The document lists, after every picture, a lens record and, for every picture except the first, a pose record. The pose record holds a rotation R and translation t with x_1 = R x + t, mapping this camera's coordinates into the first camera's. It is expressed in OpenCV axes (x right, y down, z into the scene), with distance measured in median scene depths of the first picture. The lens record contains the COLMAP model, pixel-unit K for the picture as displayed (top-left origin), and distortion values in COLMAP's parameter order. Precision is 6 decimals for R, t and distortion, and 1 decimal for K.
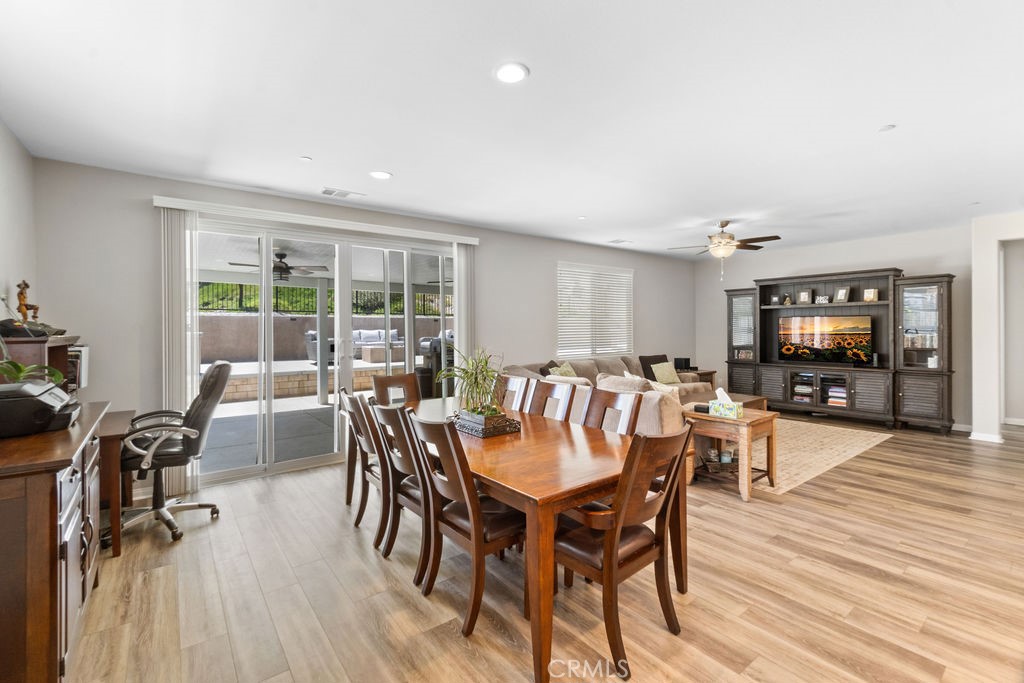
lens RADIAL K [[446.8, 0, 506.4], [0, 446.8, 331.1], [0, 0, 1]] dist [-0.006491, 0.001786]
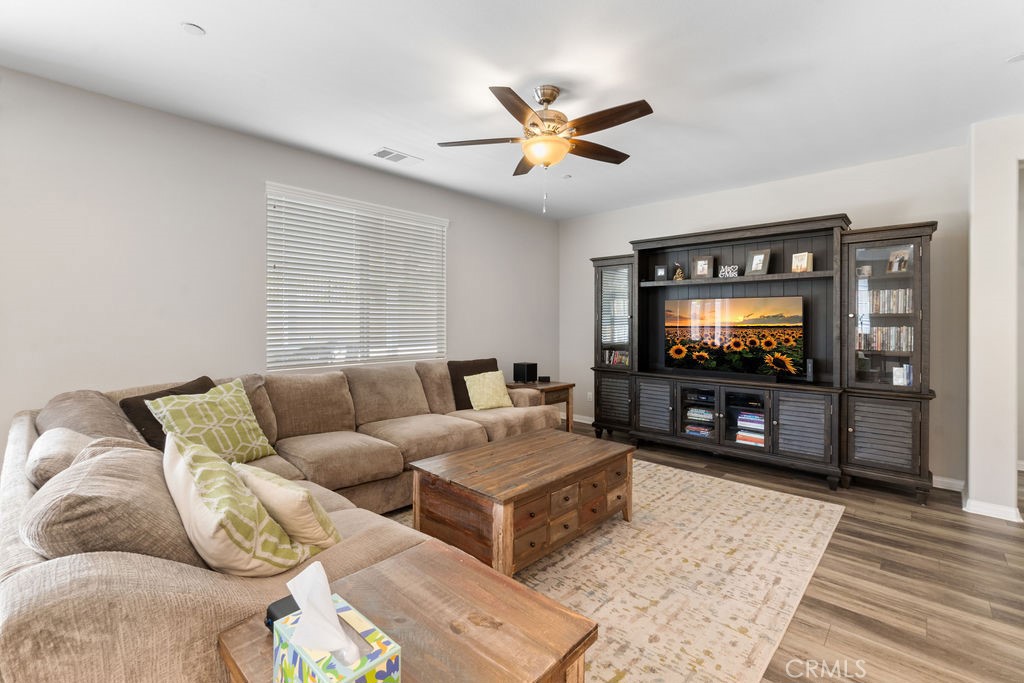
lens RADIAL K [[446.8, 0, 503.5], [0, 446.8, 322.8], [0, 0, 1]] dist [-0.006491, 0.001786]
pose [[0.986378, 0.011083, 0.164123, 0.328540], [-0.010134, 0.999927, -0.006614, 0.009327], [-0.164184, 0.004861, 0.986418, 0.483085]]
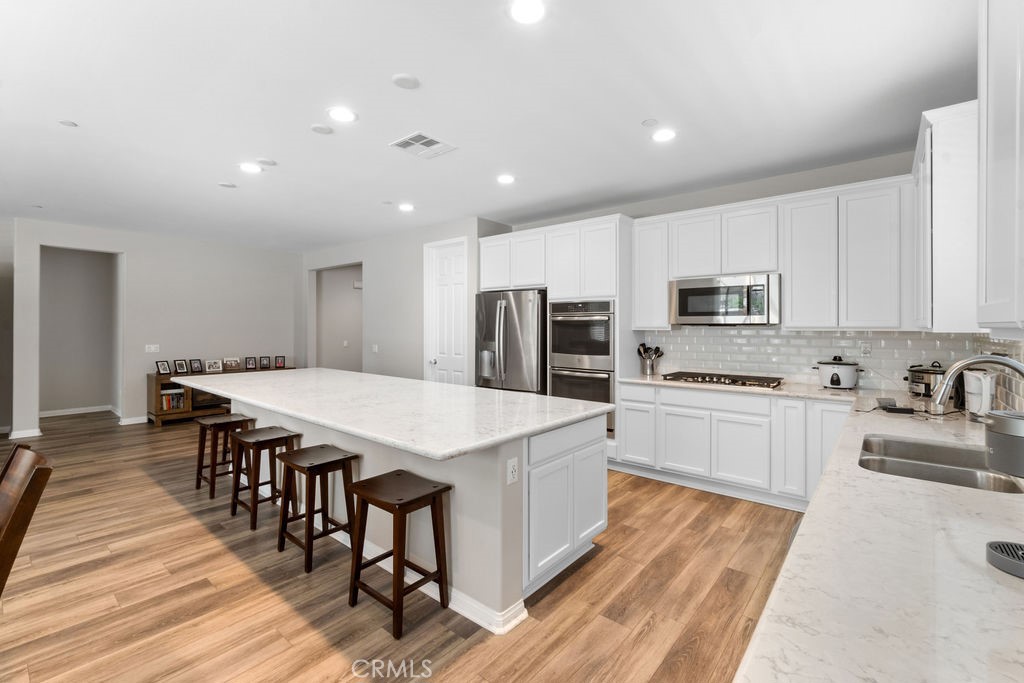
lens RADIAL K [[446.8, 0, 509.5], [0, 446.8, 324.0], [0, 0, 1]] dist [-0.006491, 0.001786]
pose [[-0.215835, 0.014427, 0.976323, -0.158386], [0.003020, 0.999896, -0.014108, 0.003070], [-0.976425, -0.000097, -0.215856, 0.118525]]
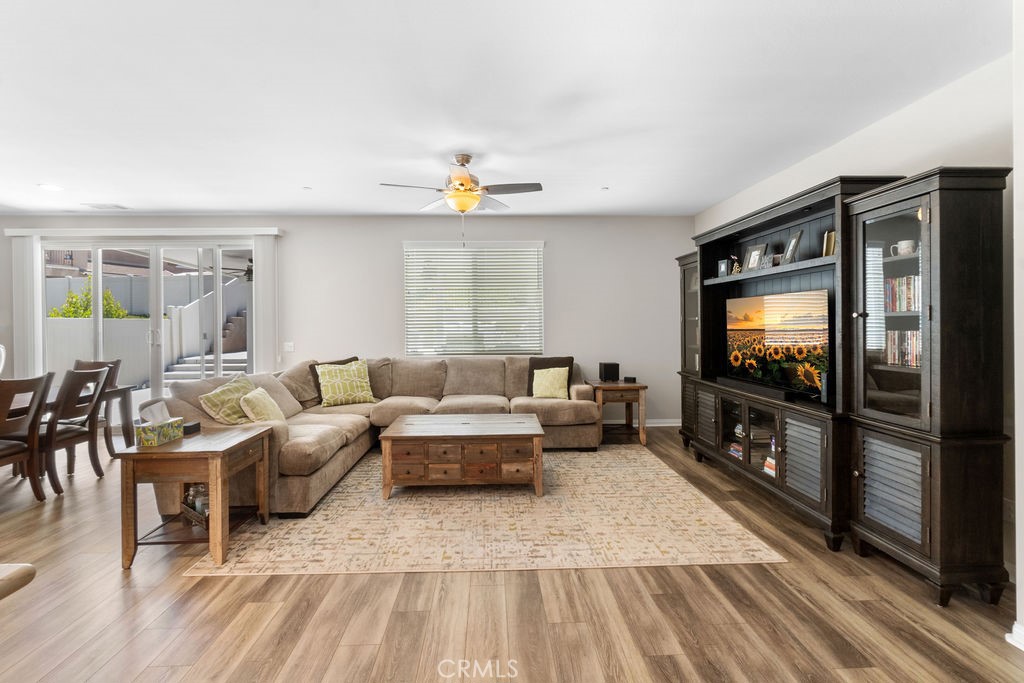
lens RADIAL K [[446.8, 0, 512.0], [0, 446.8, 325.8], [0, 0, 1]] dist [-0.006491, 0.001786]
pose [[0.820136, 0.004281, -0.572152, 0.837433], [-0.001827, 0.999987, 0.004863, 0.000357], [0.572166, -0.002943, 0.820133, 0.455069]]
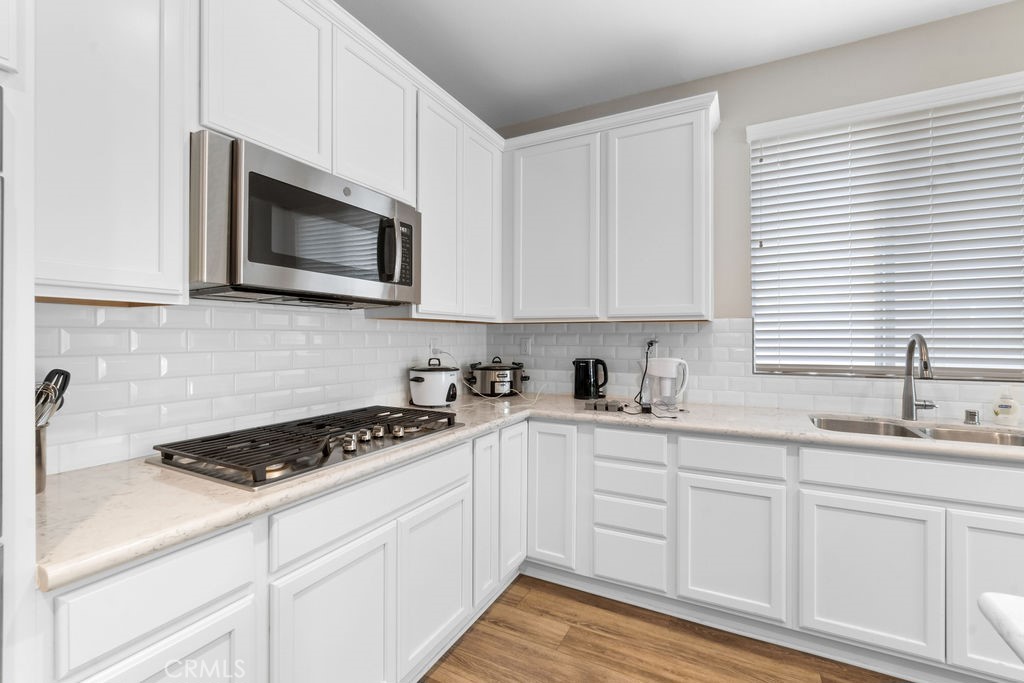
lens RADIAL K [[446.8, 0, 513.3], [0, 446.8, 339.9], [0, 0, 1]] dist [-0.006491, 0.001786]
pose [[-0.909806, 0.009000, -0.414936, 0.418664], [0.005205, 0.999934, 0.010274, 0.018207], [0.415001, 0.007188, -0.909793, -0.039098]]
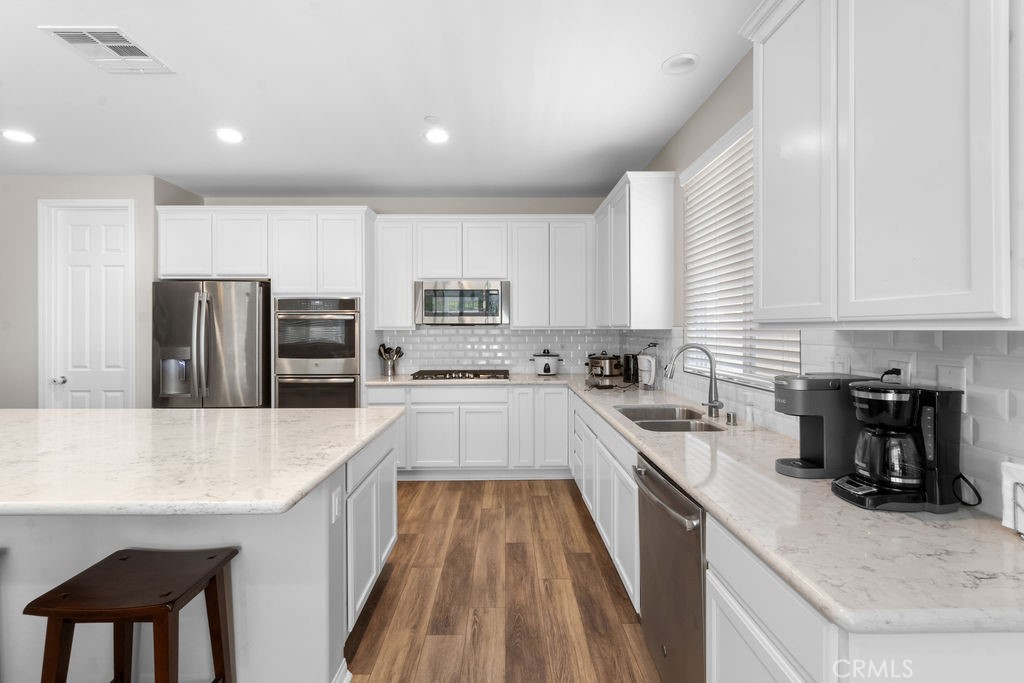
lens RADIAL K [[446.8, 0, 510.0], [0, 446.8, 325.1], [0, 0, 1]] dist [-0.006491, 0.001786]
pose [[-0.802437, 0.014197, 0.596568, -0.072798], [0.010259, 0.999897, -0.009995, 0.004743], [-0.596649, -0.001900, -0.802500, 0.199394]]
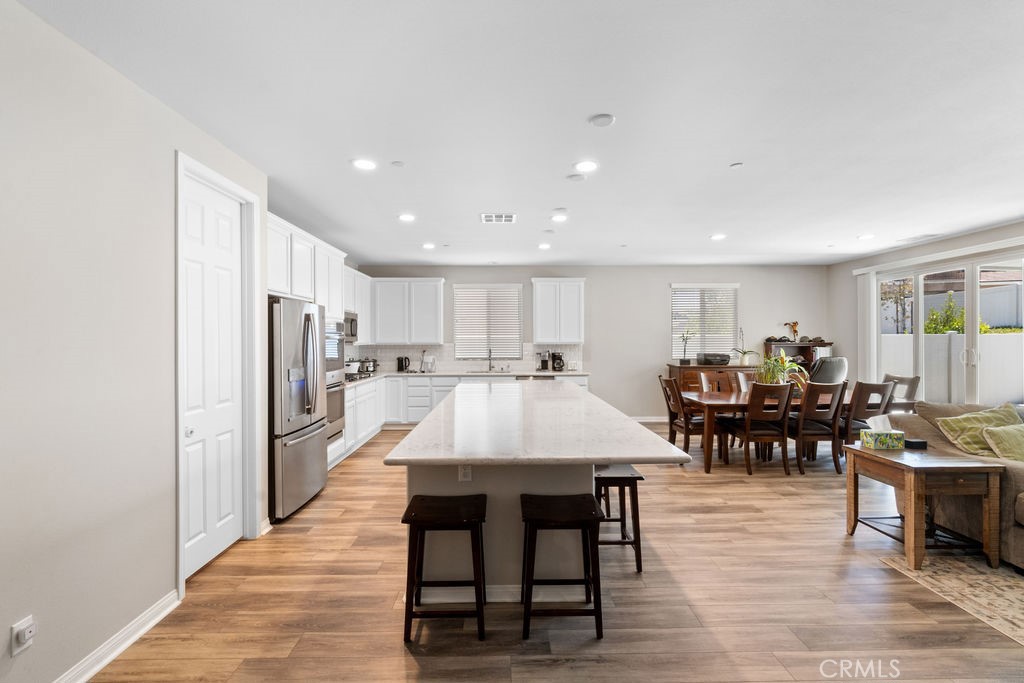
lens RADIAL K [[446.8, 0, 504.2], [0, 446.8, 338.3], [0, 0, 1]] dist [-0.006491, 0.001786]
pose [[-0.603488, 0.008111, -0.797331, 0.997594], [0.004139, 0.999967, 0.007040, -0.018552], [0.797361, 0.000949, -0.603502, 0.576748]]
